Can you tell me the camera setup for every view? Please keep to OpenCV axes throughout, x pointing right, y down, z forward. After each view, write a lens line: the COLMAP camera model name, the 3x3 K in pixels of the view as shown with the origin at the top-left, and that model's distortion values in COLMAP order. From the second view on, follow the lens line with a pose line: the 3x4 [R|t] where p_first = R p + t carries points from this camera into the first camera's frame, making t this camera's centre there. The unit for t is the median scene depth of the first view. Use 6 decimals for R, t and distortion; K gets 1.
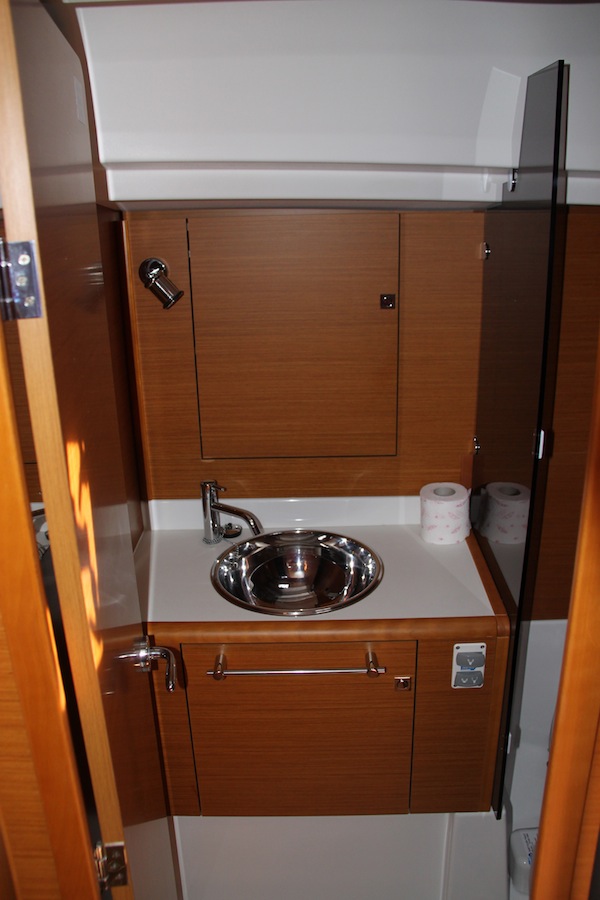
lens RADIAL K [[743.5, 0, 301.9], [0, 743.5, 448.9], [0, 0, 1]] dist [-0.156797, 0.104436]
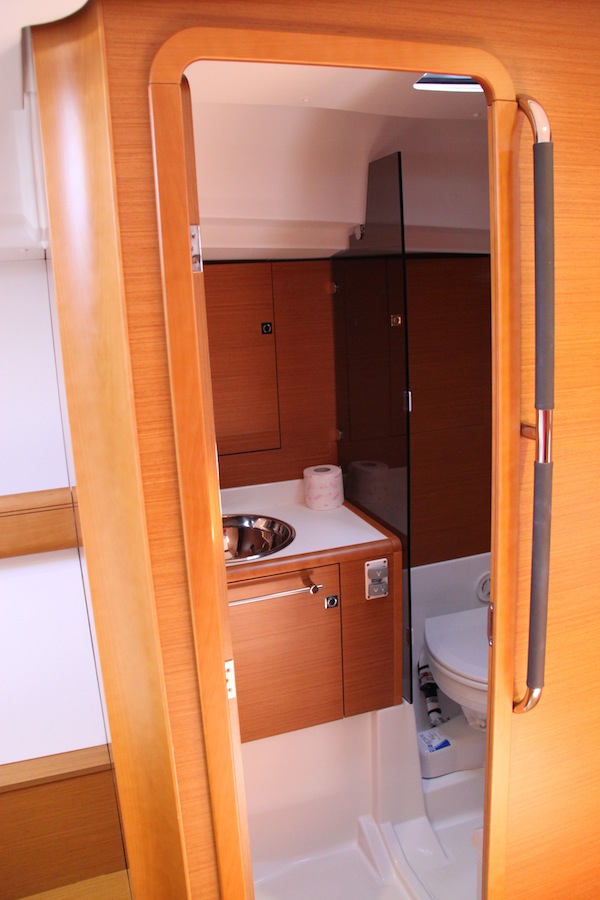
lens RADIAL K [[743.5, 0, 297.9], [0, 743.5, 449.9], [0, 0, 1]] dist [-0.156797, 0.104436]
pose [[0.937278, -0.093366, 0.335845, -0.337983], [0.138581, 0.983856, -0.113236, 0.196136], [-0.319851, 0.152675, 0.935086, -0.259312]]
